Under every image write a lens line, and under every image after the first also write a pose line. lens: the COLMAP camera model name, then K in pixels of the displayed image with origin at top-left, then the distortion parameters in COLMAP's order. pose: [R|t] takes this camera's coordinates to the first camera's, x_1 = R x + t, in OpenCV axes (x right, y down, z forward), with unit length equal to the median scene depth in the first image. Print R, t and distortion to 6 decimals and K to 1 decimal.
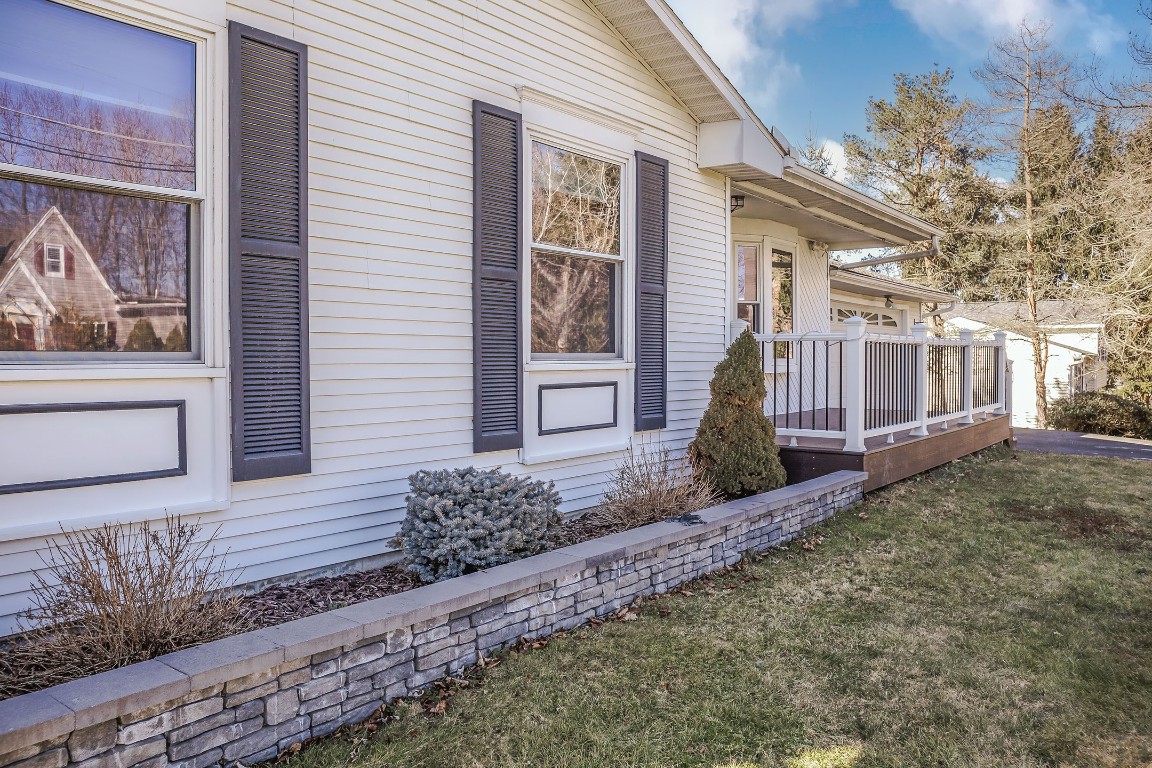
lens RADIAL K [[891.1, 0, 576.0], [0, 891.1, 384.0], [0, 0, 1]] dist [-0.076430, 0.006346]
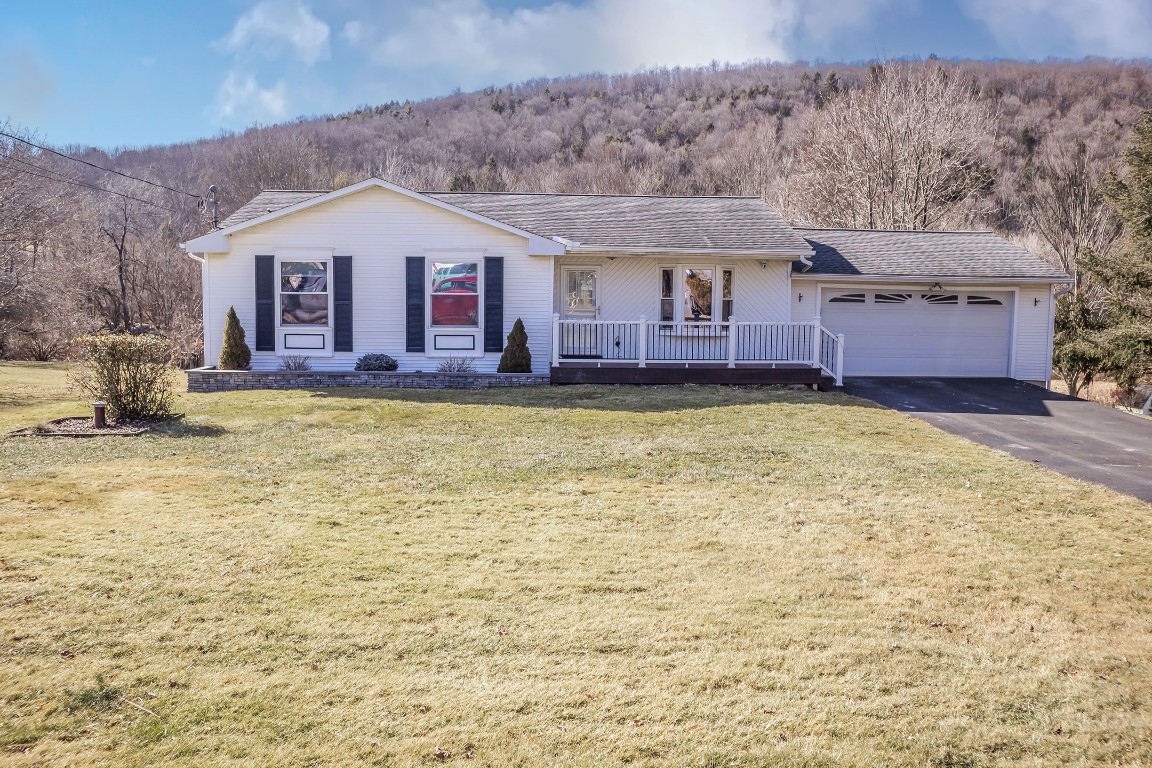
lens RADIAL K [[891.1, 0, 576.0], [0, 891.1, 384.0], [0, 0, 1]] dist [-0.076430, 0.006346]
pose [[0.638673, 0.084171, -0.764861, 2.959275], [-0.034357, 0.996127, 0.080933, -0.106591], [0.768711, -0.025411, 0.639091, -0.771884]]
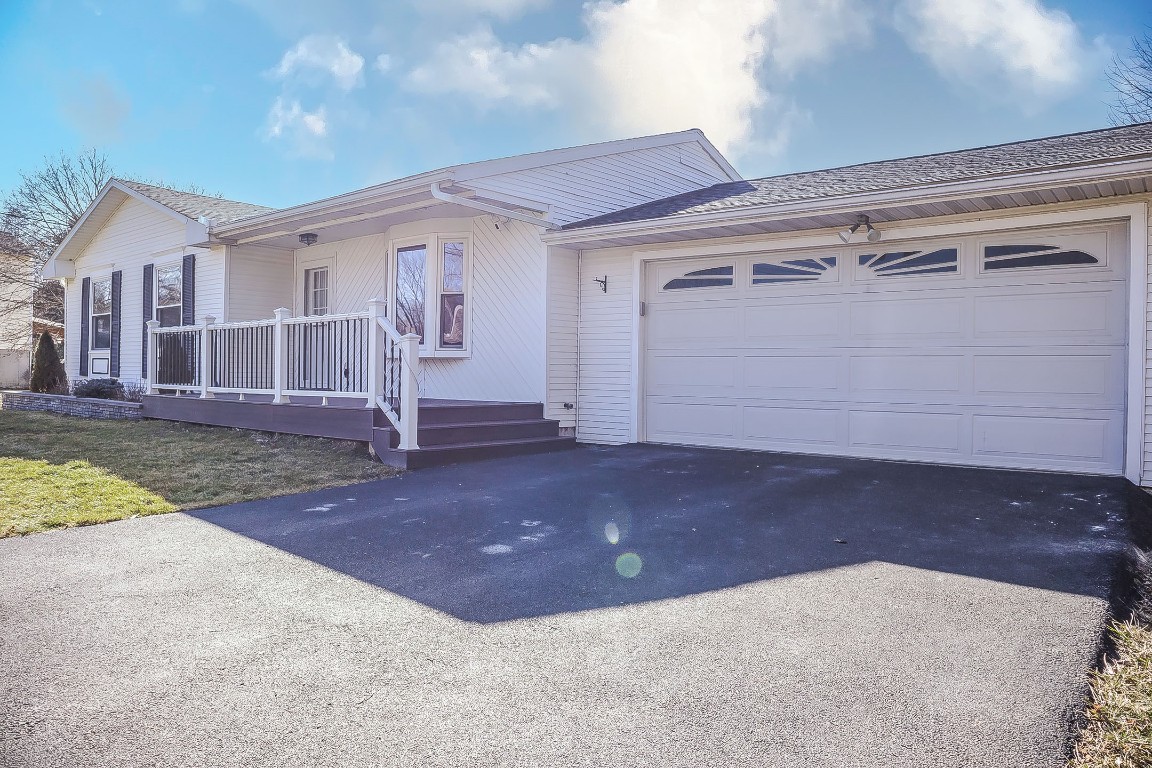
lens RADIAL K [[839.1, 0, 576.0], [0, 839.1, 384.0], [0, 0, 1]] dist [-0.043648, 0.005250]
pose [[-0.031802, 0.013809, -0.999399, 2.446079], [-0.042864, 0.998966, 0.015167, -0.008483], [0.998575, 0.043321, -0.031177, 2.432867]]
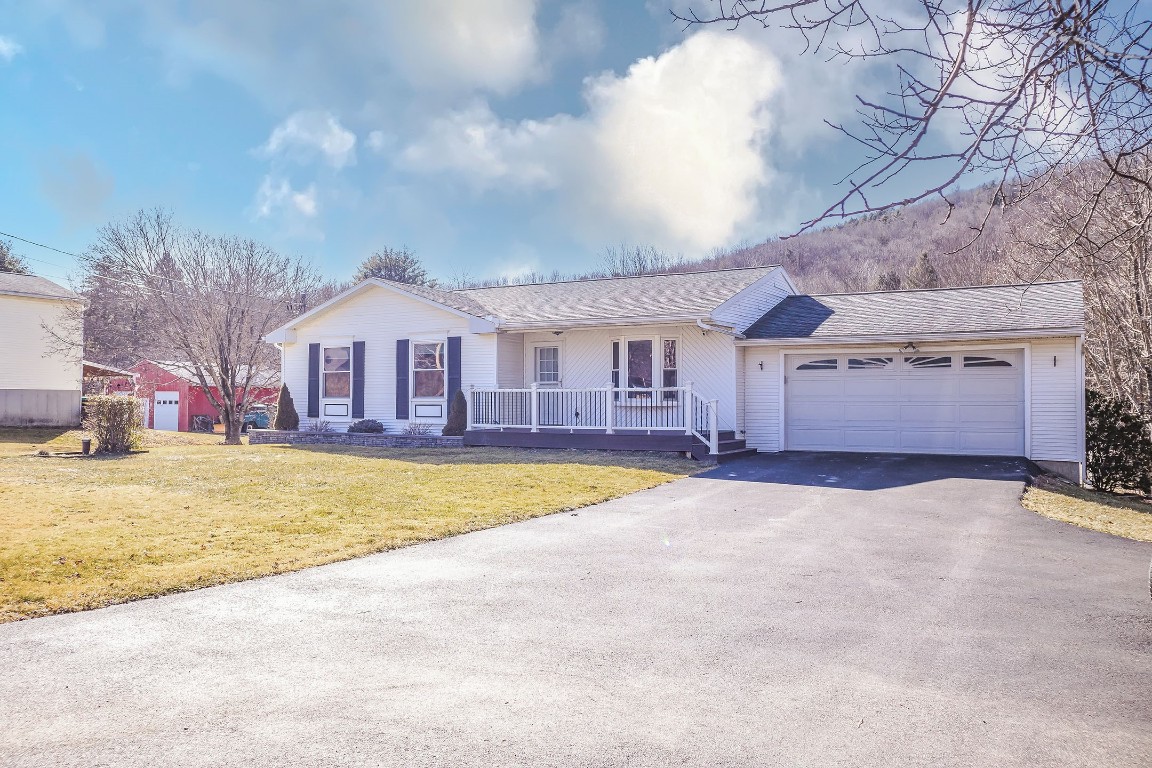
lens RADIAL K [[913.4, 0, 576.0], [0, 913.4, 384.0], [0, 0, 1]] dist [-0.080762, 0.053840]
pose [[0.106067, -0.016412, -0.994223, 4.179270], [-0.031297, 0.999313, -0.019835, -0.032475], [0.993866, 0.033220, 0.105481, 1.301943]]
